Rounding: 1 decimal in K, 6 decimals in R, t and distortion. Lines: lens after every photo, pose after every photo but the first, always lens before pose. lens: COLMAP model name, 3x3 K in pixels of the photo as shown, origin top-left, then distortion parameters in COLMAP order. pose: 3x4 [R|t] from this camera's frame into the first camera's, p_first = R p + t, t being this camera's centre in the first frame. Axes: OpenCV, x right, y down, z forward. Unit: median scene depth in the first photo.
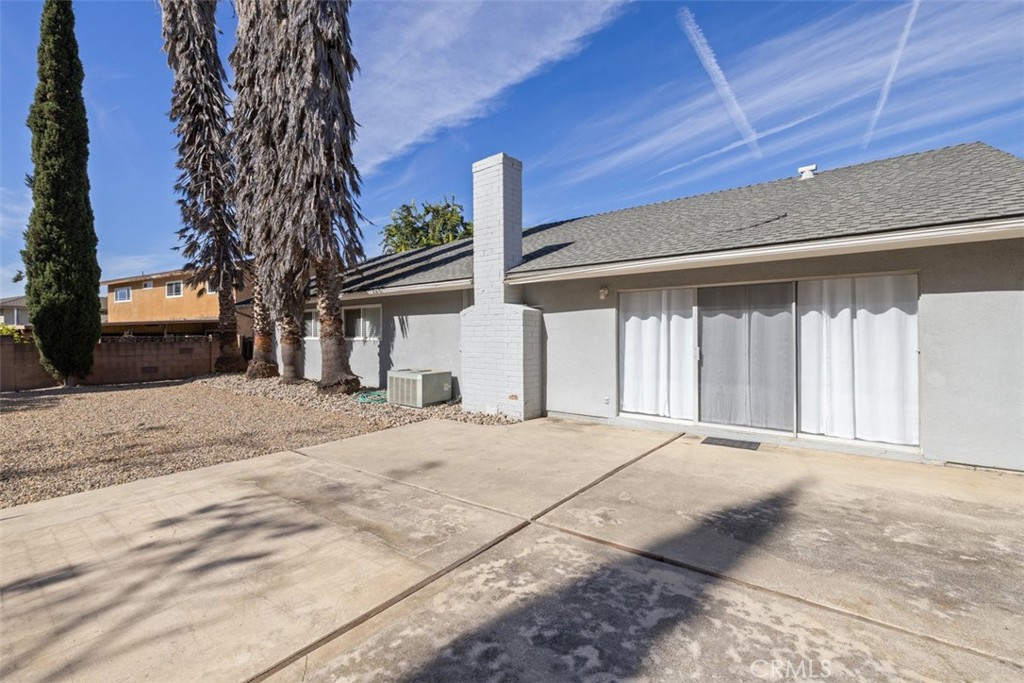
lens RADIAL K [[437.6, 0, 510.6], [0, 437.6, 334.6], [0, 0, 1]] dist [-0.001962, 0.000041]
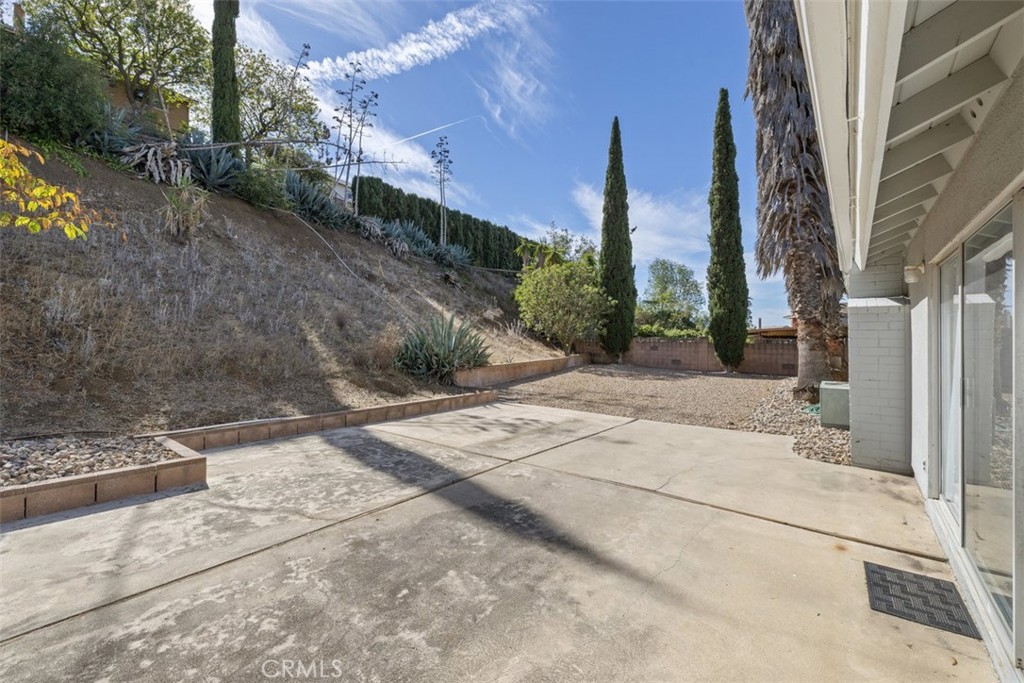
lens RADIAL K [[437.6, 0, 511.0], [0, 437.6, 336.9], [0, 0, 1]] dist [-0.001962, 0.000041]
pose [[0.004616, 0.009745, -0.999942, 1.574923], [-0.009822, 0.999905, 0.009700, -0.023229], [0.999941, 0.009777, 0.004711, 0.982009]]
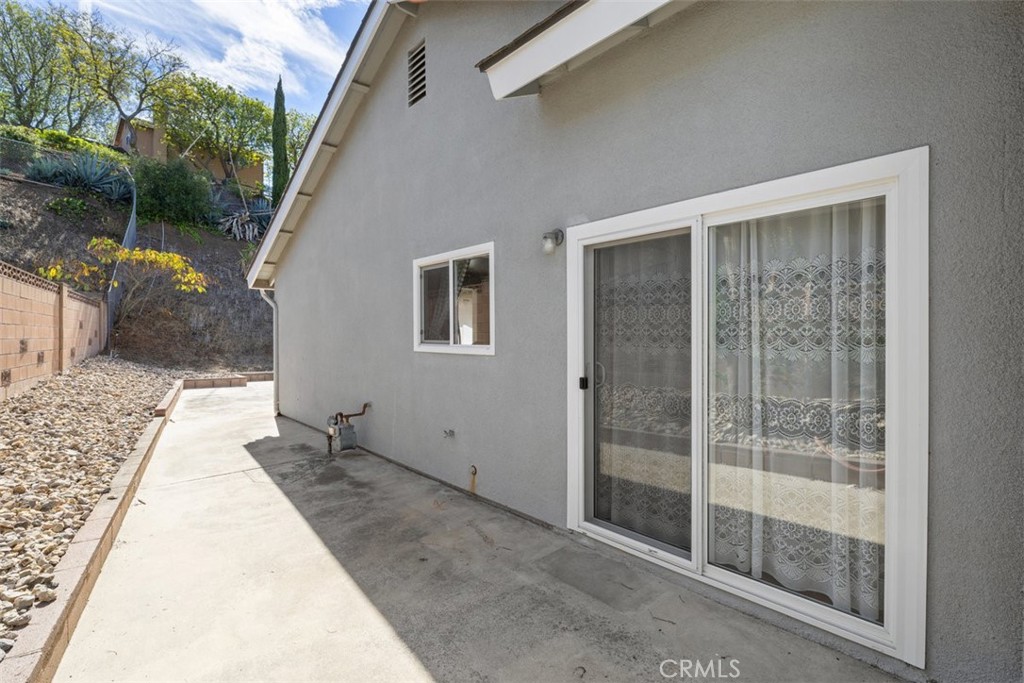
lens RADIAL K [[471.5, 0, 512.2], [0, 471.5, 338.2], [0, 0, 1]] dist [0.000167, 0.000026]
pose [[-0.166857, 0.016592, -0.985842, 2.686970], [-0.005720, 0.999825, 0.017796, -0.038648], [0.985965, 0.008609, -0.166733, 1.961559]]
